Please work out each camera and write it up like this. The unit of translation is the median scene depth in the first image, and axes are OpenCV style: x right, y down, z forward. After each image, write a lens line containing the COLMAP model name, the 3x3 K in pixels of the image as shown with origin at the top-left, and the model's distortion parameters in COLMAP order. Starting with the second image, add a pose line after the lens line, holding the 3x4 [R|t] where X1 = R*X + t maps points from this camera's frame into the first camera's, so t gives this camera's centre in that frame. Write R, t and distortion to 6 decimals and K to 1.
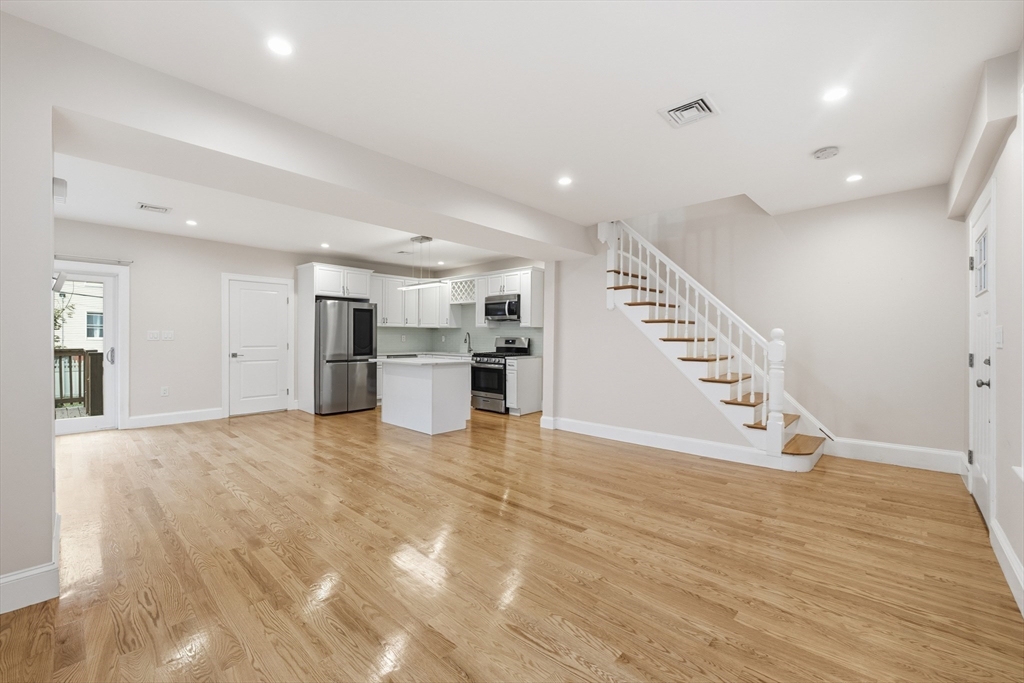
lens RADIAL K [[416.2, 0, 514.2], [0, 416.2, 339.5], [0, 0, 1]] dist [0.001128, -0.000315]
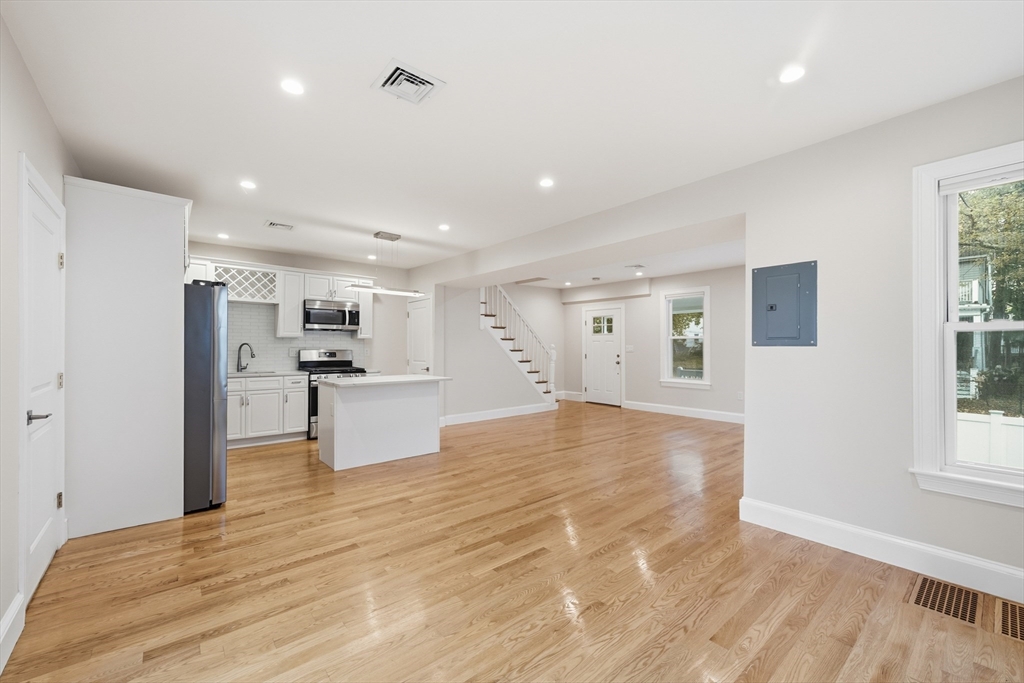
lens RADIAL K [[416.2, 0, 514.2], [0, 416.2, 339.5], [0, 0, 1]] dist [0.001128, -0.000315]
pose [[0.125102, 0.011772, 0.992074, -0.862073], [0.001725, 0.999926, -0.012082, -0.015789], [-0.992142, 0.003223, 0.125073, 0.528964]]
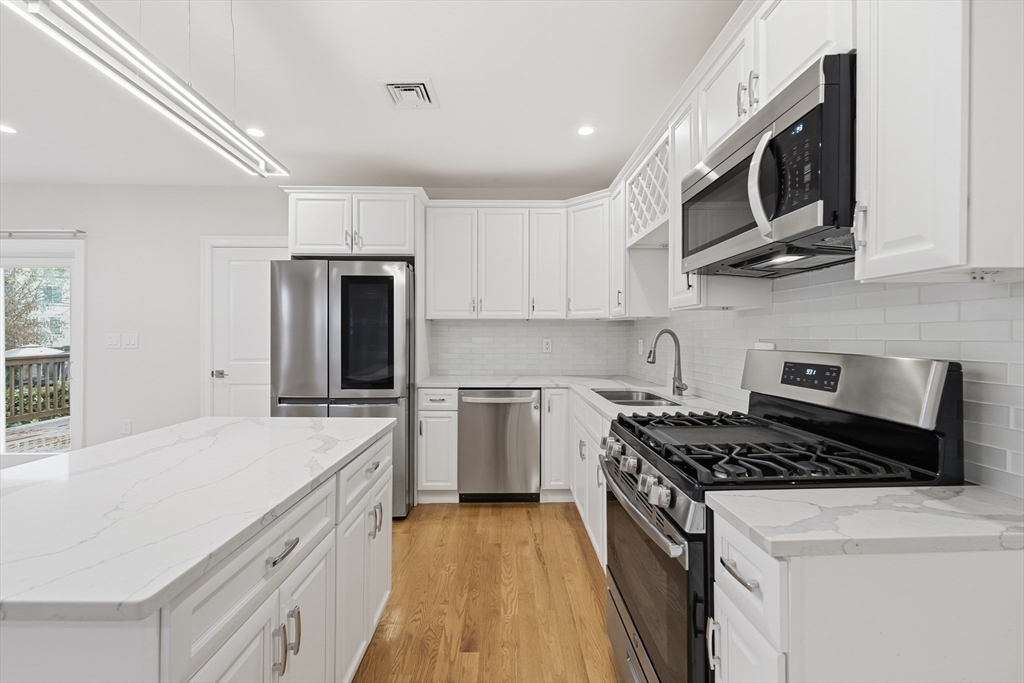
lens RADIAL K [[413.5, 0, 512.0], [0, 413.5, 337.7], [0, 0, 1]] dist [-0.010264, -0.000053]
pose [[0.689370, -0.001286, -0.724408, 0.033840], [-0.002592, 0.999988, -0.004242, -0.010761], [0.724405, 0.004802, 0.689358, 0.809698]]
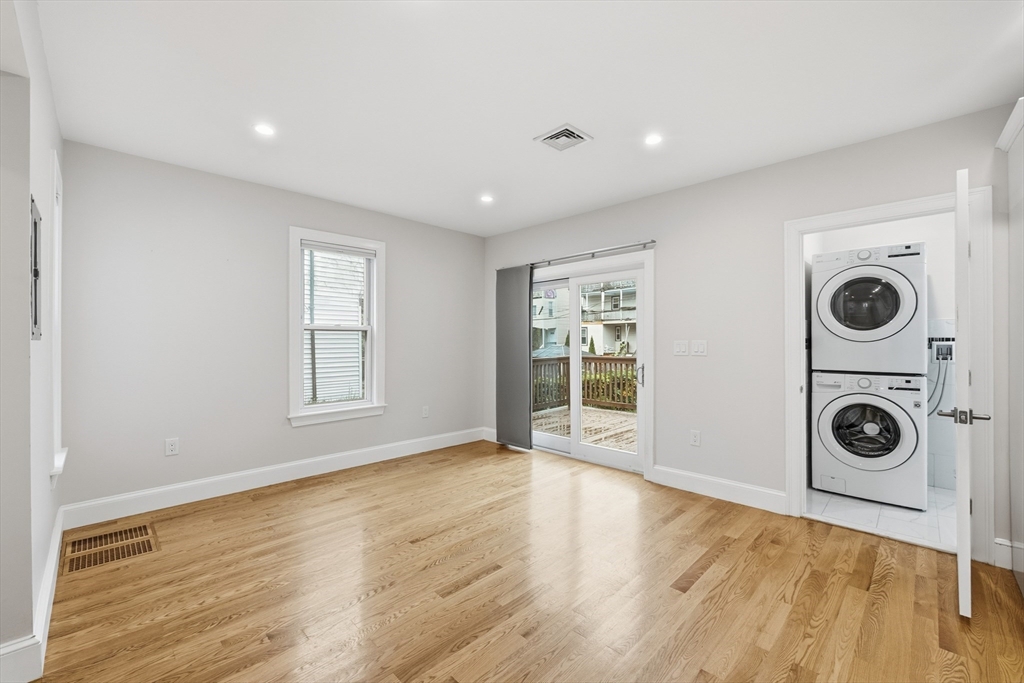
lens RADIAL K [[416.2, 0, 514.2], [0, 416.2, 339.5], [0, 0, 1]] dist [0.001128, -0.000315]
pose [[-0.039522, -0.012255, -0.999144, -0.168556], [-0.002647, 0.999923, -0.012160, -0.011185], [0.999215, 0.002164, -0.039551, 0.614098]]
